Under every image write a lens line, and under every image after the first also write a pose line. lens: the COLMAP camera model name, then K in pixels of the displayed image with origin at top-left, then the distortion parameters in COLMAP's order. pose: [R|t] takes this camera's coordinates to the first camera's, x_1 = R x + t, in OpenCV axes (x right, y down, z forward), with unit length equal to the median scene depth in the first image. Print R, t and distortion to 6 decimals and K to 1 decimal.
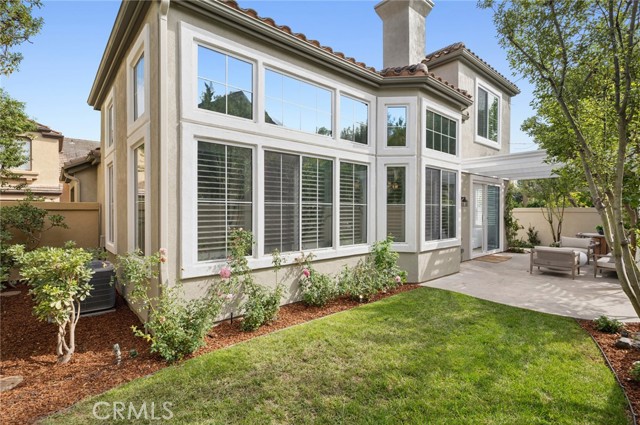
lens RADIAL K [[308.1, 0, 320.1], [0, 308.1, 214.1], [0, 0, 1]] dist [-0.001046, -0.000019]
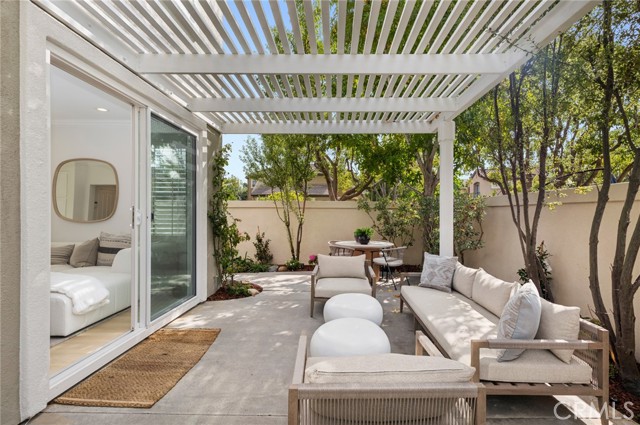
lens RADIAL K [[308.1, 0, 321.0], [0, 308.1, 213.2], [0, 0, 1]] dist [-0.001046, -0.000019]
pose [[0.688321, 0.004293, 0.725394, 0.389163], [0.006758, 0.999901, -0.012331, 0.013158], [-0.725375, 0.013390, 0.688223, 0.585831]]
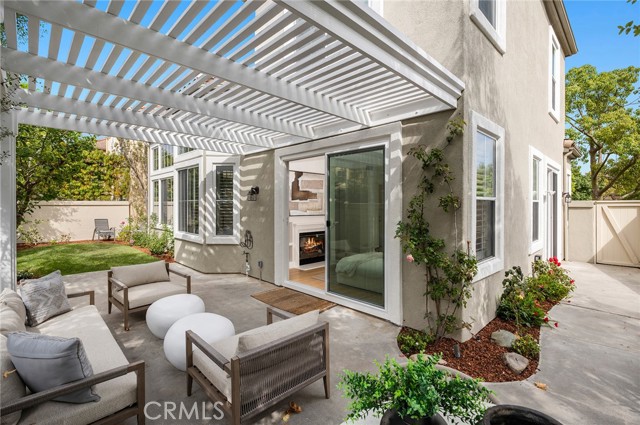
lens RADIAL K [[296.7, 0, 319.6], [0, 296.7, 208.1], [0, 0, 1]] dist [0.005744, 0.000804]
pose [[0.050368, 0.005743, -0.998714, 0.912701], [-0.016679, 0.999849, 0.004908, -0.009901], [0.998591, 0.016410, 0.050456, 0.874278]]
